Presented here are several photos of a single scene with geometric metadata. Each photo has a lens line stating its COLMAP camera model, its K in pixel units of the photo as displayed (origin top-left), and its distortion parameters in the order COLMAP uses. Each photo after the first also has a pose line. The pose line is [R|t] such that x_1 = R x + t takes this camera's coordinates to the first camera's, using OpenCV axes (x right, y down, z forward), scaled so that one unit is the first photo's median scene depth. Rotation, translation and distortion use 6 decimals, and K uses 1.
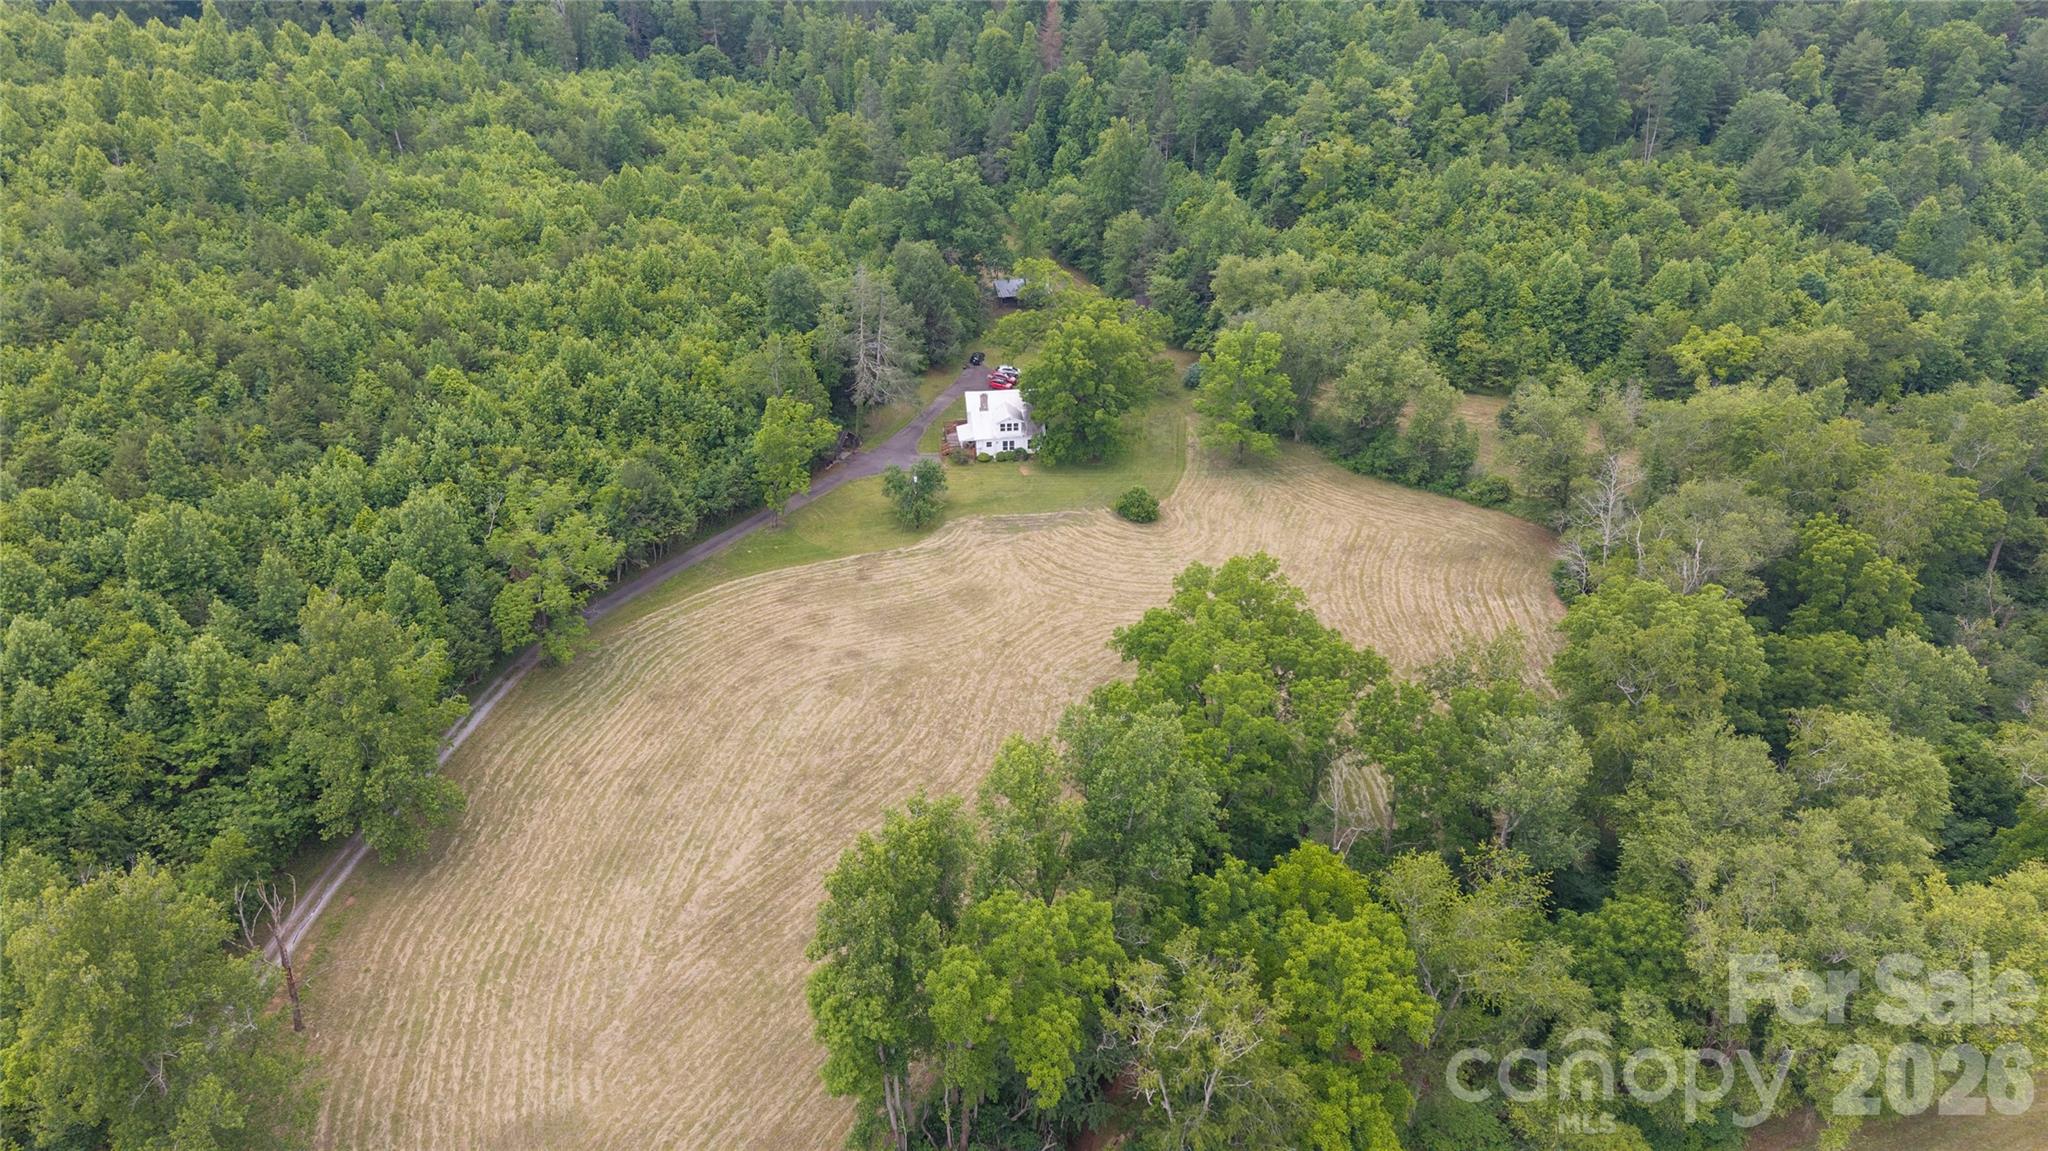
lens RADIAL K [[1429.1, 0, 1021.7], [0, 1429.1, 575.2], [0, 0, 1]] dist [0.003680, -0.000307]
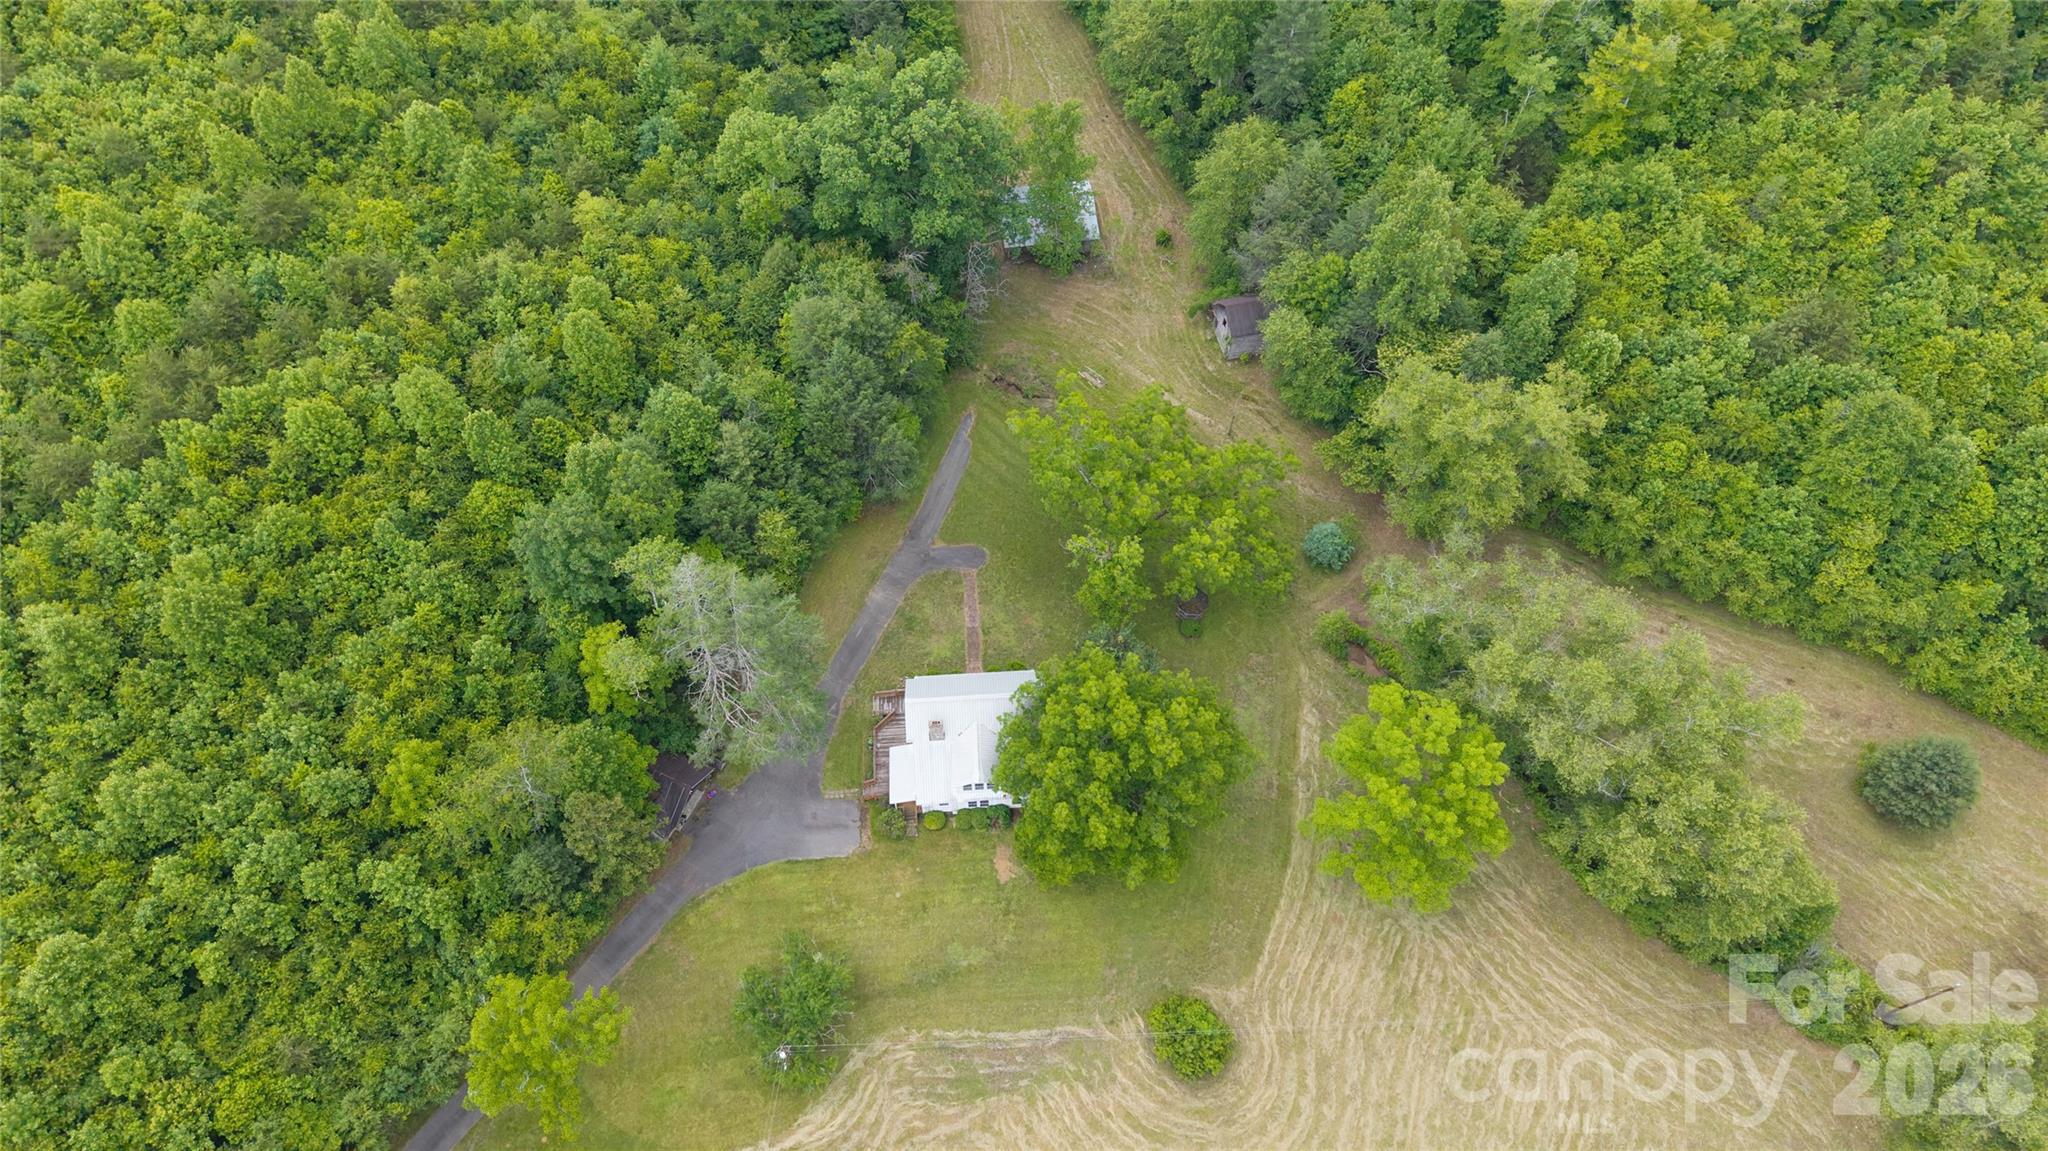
lens RADIAL K [[1429.1, 0, 1025.6], [0, 1429.1, 575.7], [0, 0, 1]] dist [0.003680, -0.000307]
pose [[0.997989, 0.046066, -0.043530, 0.029912], [-0.021944, 0.895482, 0.444556, -0.426008], [0.059460, -0.442707, 0.894693, 0.540225]]
